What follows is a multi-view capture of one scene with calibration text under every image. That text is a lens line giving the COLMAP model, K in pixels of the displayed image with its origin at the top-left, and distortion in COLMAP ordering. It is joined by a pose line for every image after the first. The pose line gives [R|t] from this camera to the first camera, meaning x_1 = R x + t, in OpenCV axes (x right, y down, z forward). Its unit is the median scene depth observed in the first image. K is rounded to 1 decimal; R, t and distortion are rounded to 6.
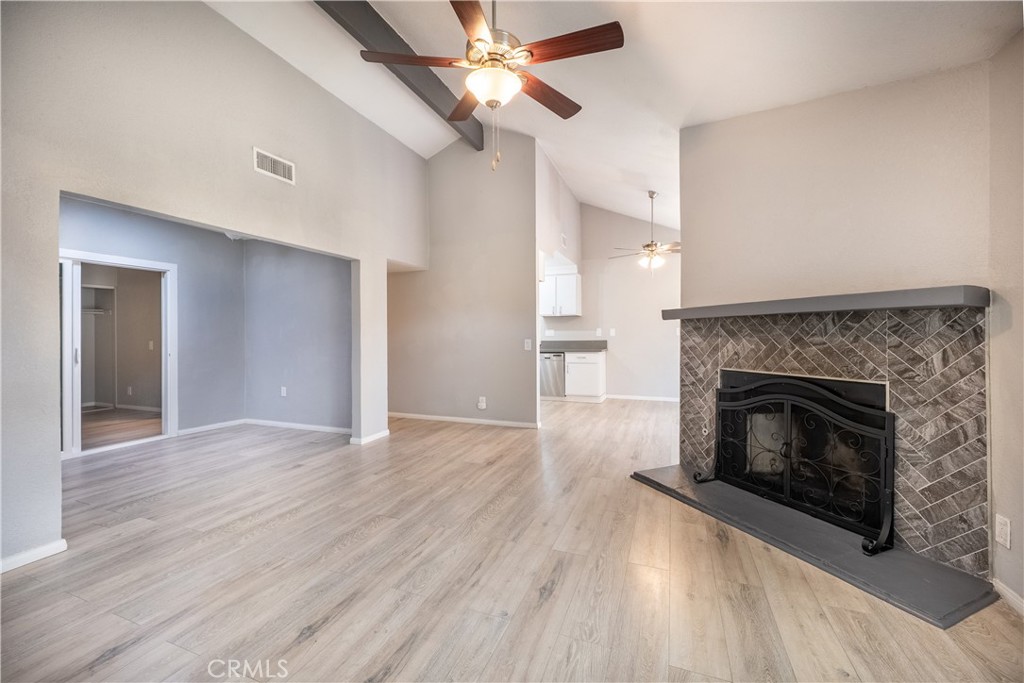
lens RADIAL K [[409.9, 0, 509.1], [0, 409.9, 334.2], [0, 0, 1]] dist [-0.001269, 0.000036]
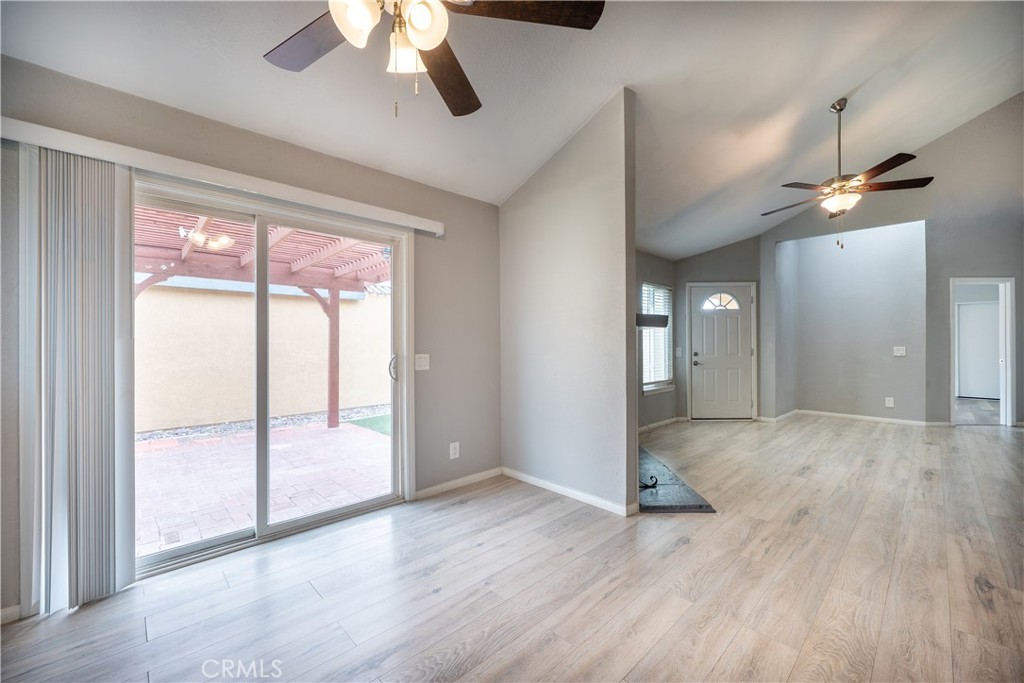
lens RADIAL K [[404.9, 0, 520.4], [0, 404.9, 342.4], [0, 0, 1]] dist [-0.001284, -0.000055]
pose [[-0.915287, 0.013807, 0.402565, 0.409249], [0.011586, 0.999901, -0.007951, -0.000169], [-0.402635, -0.002614, -0.915357, 2.431306]]
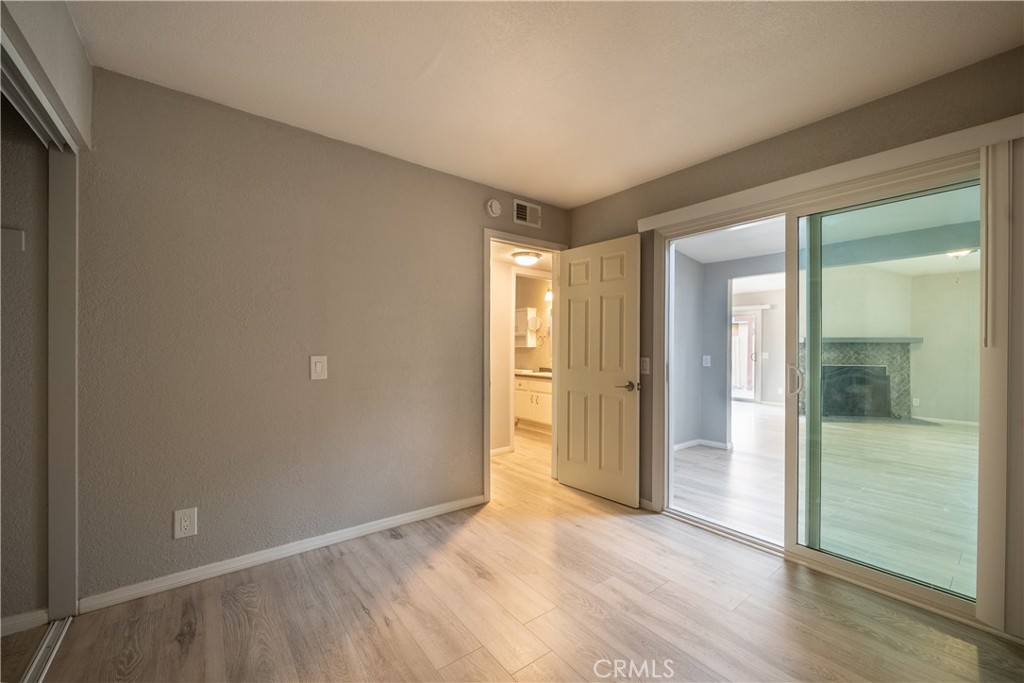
lens RADIAL K [[404.0, 0, 504.0], [0, 404.0, 347.9], [0, 0, 1]] dist [0.000932, 0.000057]
pose [[0.505873, 0.011045, 0.862537, -2.725370], [-0.011075, 0.999919, -0.006308, 0.026104], [-0.862537, -0.006362, 0.505954, 1.642226]]
